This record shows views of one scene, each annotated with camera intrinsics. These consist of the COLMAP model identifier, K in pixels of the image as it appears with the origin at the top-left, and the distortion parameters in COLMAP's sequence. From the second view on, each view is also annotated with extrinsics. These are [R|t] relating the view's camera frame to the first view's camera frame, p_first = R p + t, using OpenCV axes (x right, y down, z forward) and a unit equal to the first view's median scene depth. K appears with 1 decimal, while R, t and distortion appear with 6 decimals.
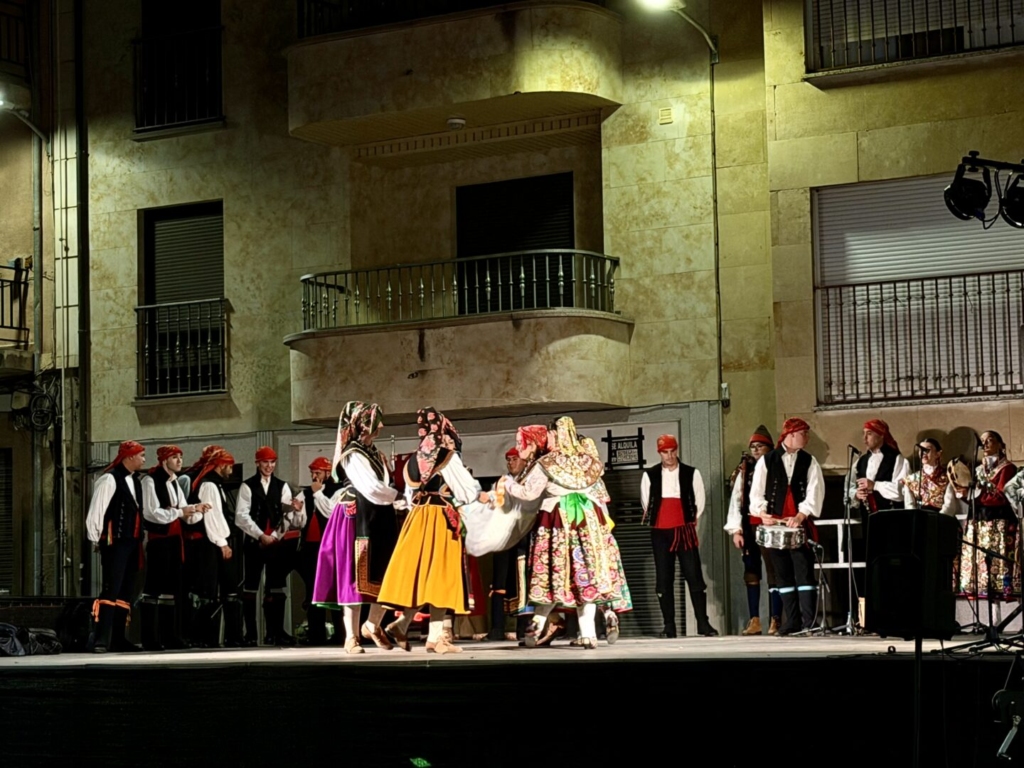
lens RADIAL K [[2544.1, 0, 520.2], [0, 2544.1, 376.4], [0, 0, 1]] dist [0.273798, 0.000000]
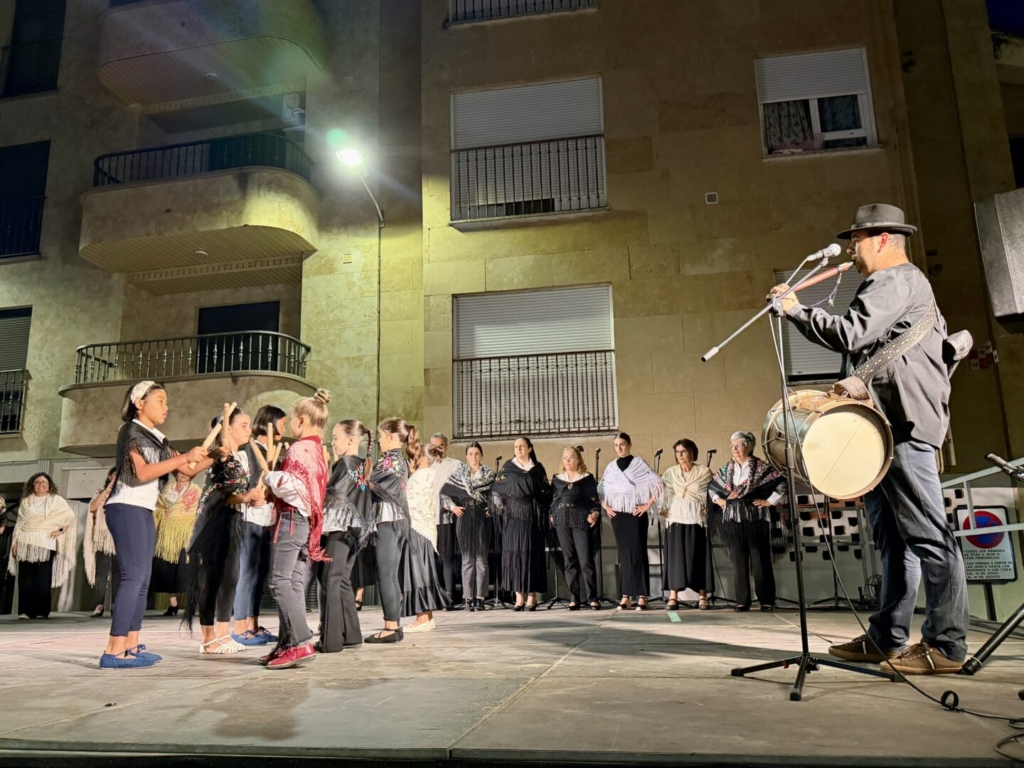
lens RADIAL K [[794.3, 0, 539.0], [0, 794.3, 402.3], [0, 0, 1]] dist [0.033132, -0.073430]
pose [[0.935535, 0.065668, 0.347076, 0.003798], [-0.023792, 0.992051, -0.123568, 0.042067], [-0.352432, 0.107344, 0.929661, 0.523645]]
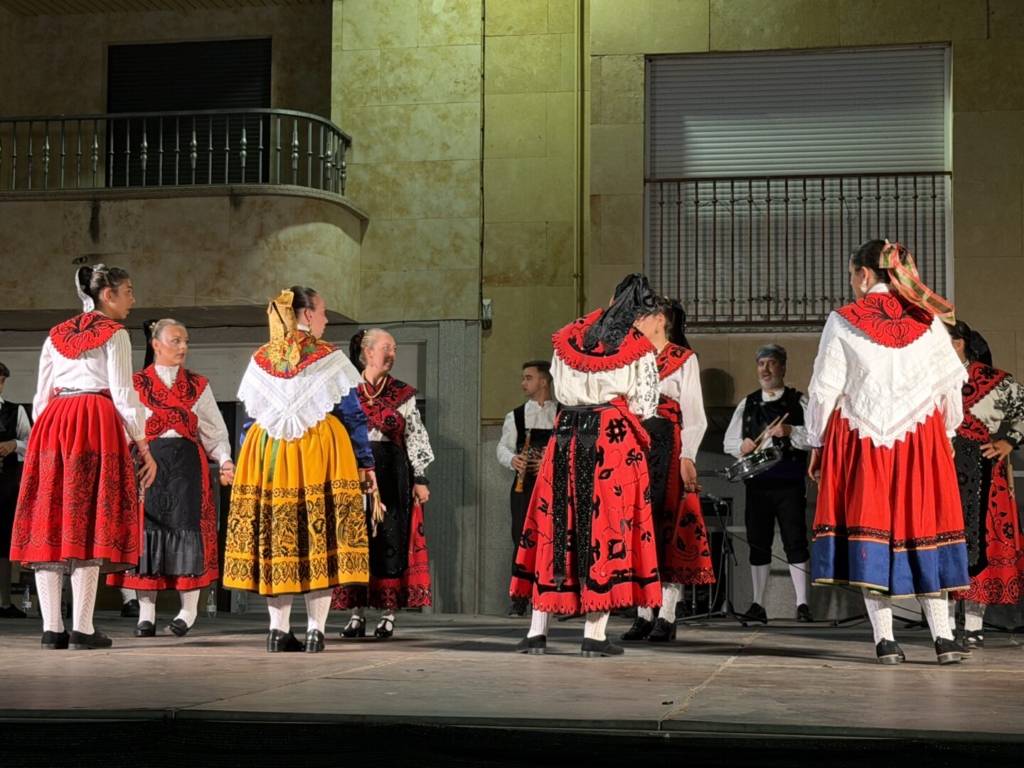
lens RADIAL K [[1784.6, 0, 512.7], [0, 1784.6, 383.0], [0, 0, 1]] dist [0.092691, 0.000000]
pose [[0.936895, 0.063129, 0.343864, -0.103989], [-0.060065, 0.998003, -0.019567, 0.039192], [-0.344413, -0.002322, 0.938816, 0.459800]]
